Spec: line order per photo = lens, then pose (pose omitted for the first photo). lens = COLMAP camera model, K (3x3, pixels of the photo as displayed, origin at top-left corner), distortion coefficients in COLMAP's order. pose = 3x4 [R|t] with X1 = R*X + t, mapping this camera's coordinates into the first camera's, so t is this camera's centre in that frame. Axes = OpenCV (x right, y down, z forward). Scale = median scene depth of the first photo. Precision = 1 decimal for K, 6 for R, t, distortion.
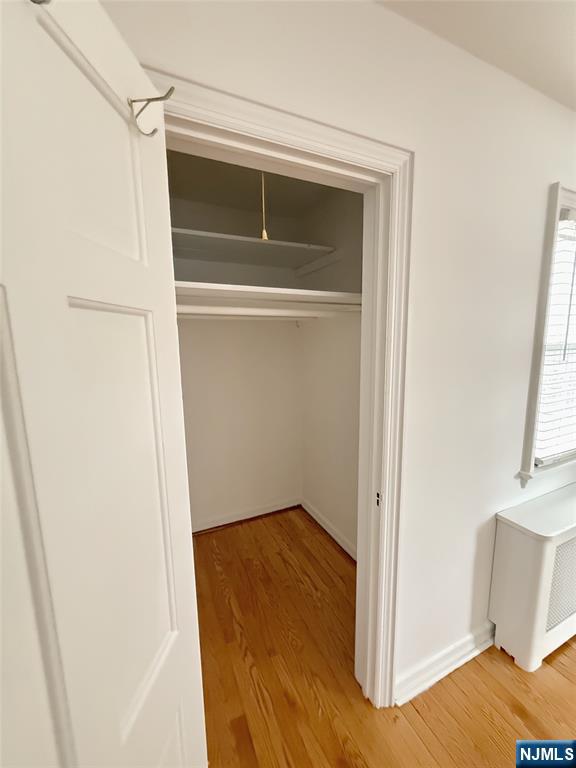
lens RADIAL K [[326.7, 0, 288.0], [0, 326.7, 384.0], [0, 0, 1]] dist [0.001036, -0.000014]
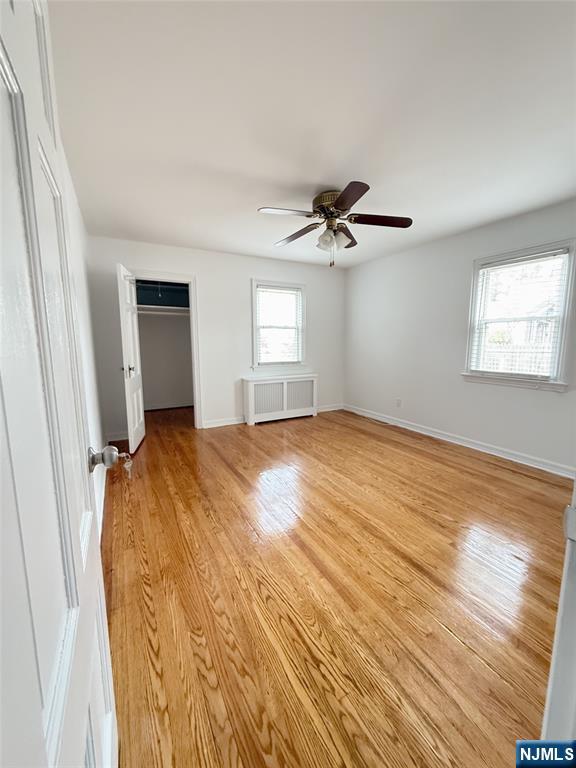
lens RADIAL K [[313.3, 0, 288.7], [0, 313.3, 383.8], [0, 0, 1]] dist [-0.000710, 0.000051]
pose [[0.998149, 0.003366, 0.060722, 1.009860], [-0.002169, 0.999802, -0.019757, 0.569099], [-0.060776, 0.019589, 0.997959, -2.302590]]
